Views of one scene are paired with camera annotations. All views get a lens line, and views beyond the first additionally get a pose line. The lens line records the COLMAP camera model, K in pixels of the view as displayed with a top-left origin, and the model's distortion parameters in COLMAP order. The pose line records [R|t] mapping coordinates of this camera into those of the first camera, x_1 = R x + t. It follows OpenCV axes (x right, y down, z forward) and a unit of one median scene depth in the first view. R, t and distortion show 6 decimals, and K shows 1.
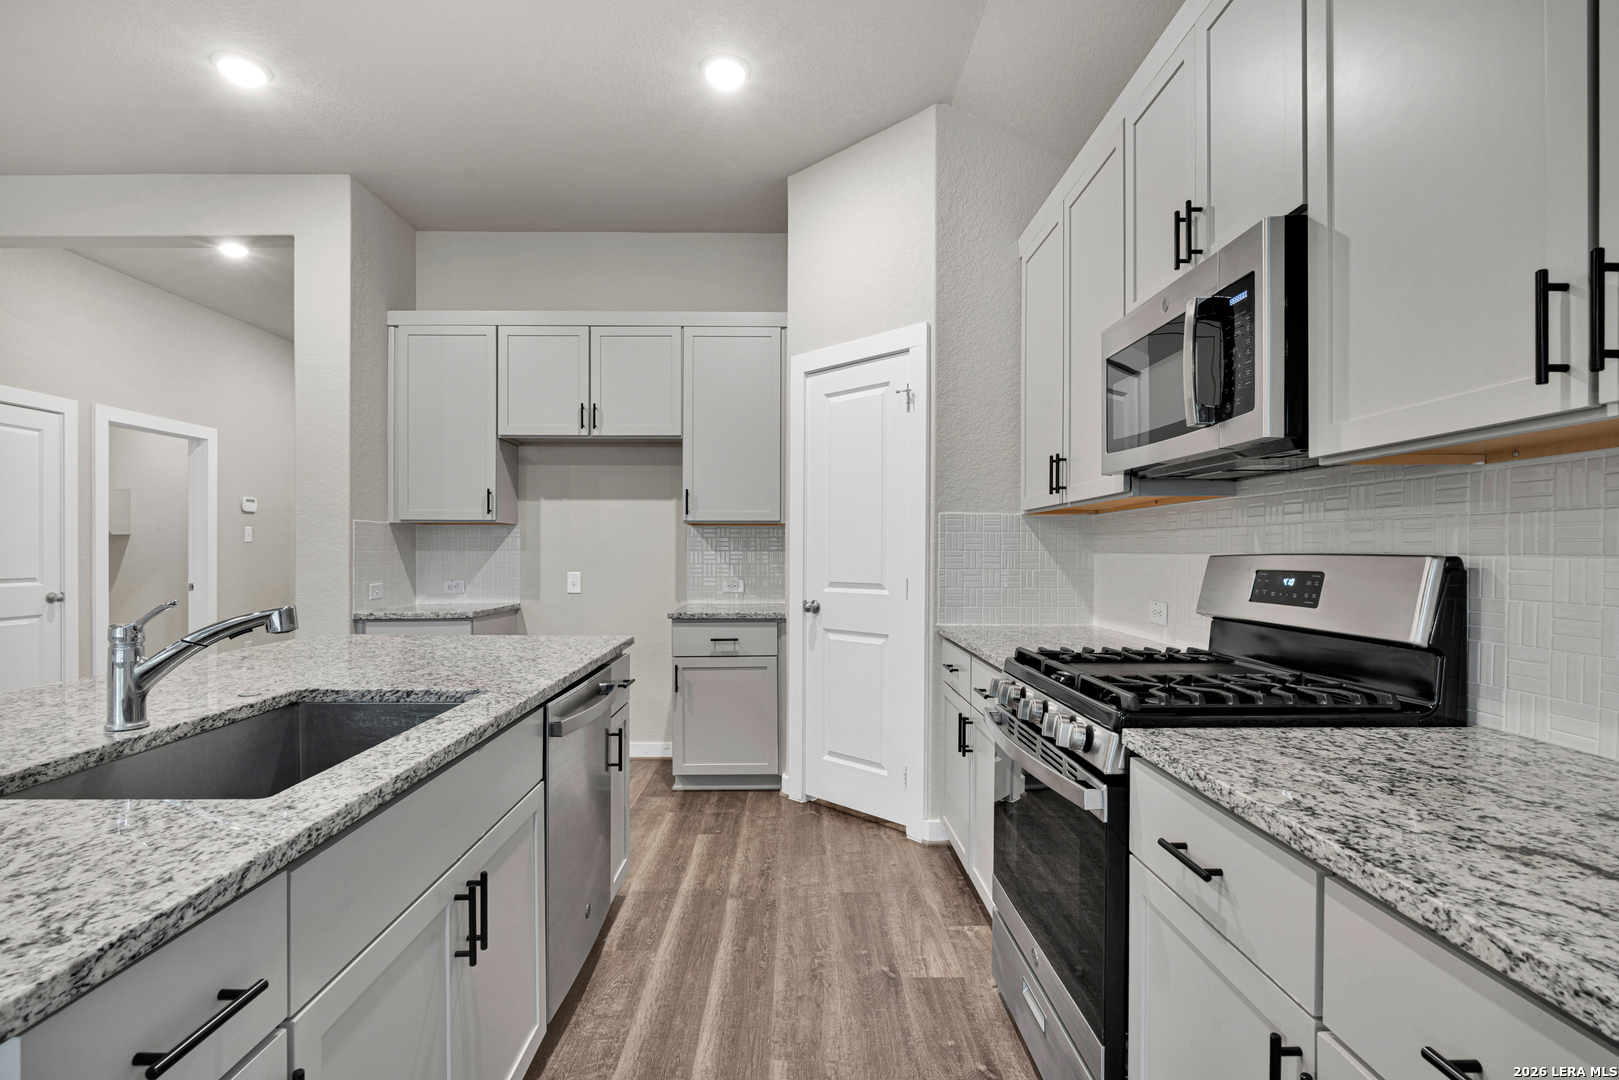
lens RADIAL K [[762.6, 0, 805.3], [0, 762.6, 549.2], [0, 0, 1]] dist [-0.002064, -0.000207]
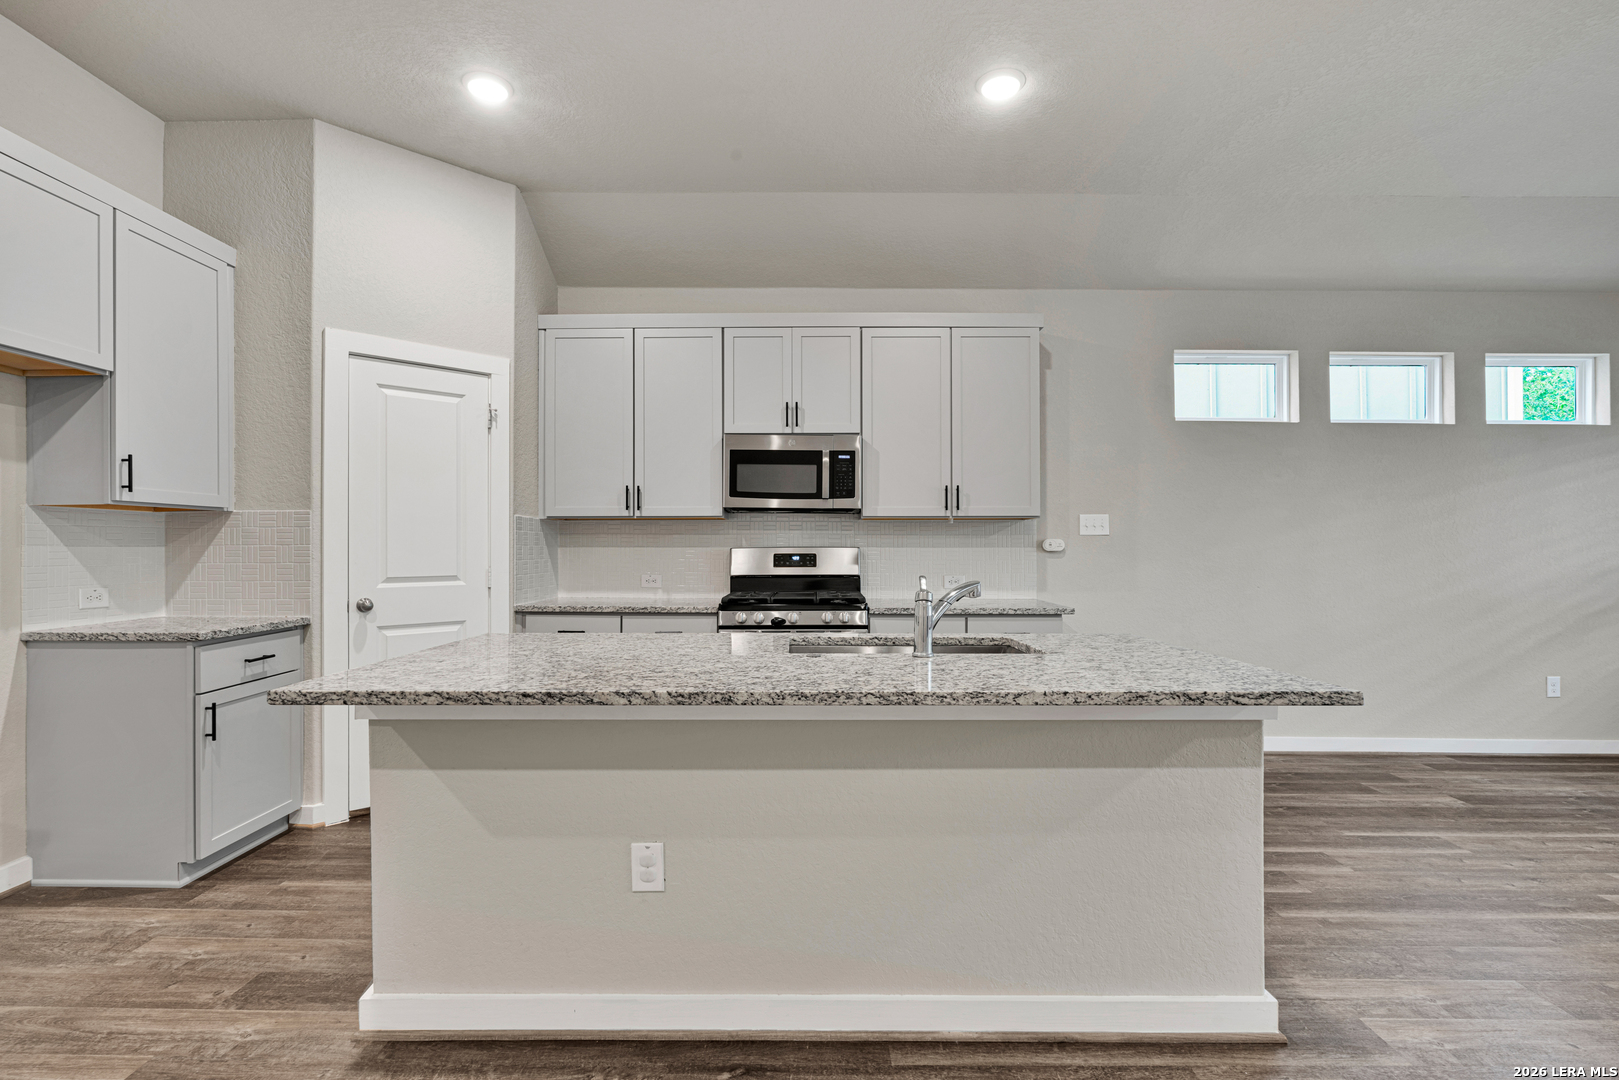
lens RADIAL K [[760.7, 0, 809.5], [0, 760.7, 540.0], [0, 0, 1]] dist [-0.002310, -0.000094]
pose [[0.009092, 0.011267, 0.999895, -0.937329], [-0.000622, 0.999936, -0.011262, 0.005213], [-0.999958, -0.000520, 0.009098, 0.450469]]
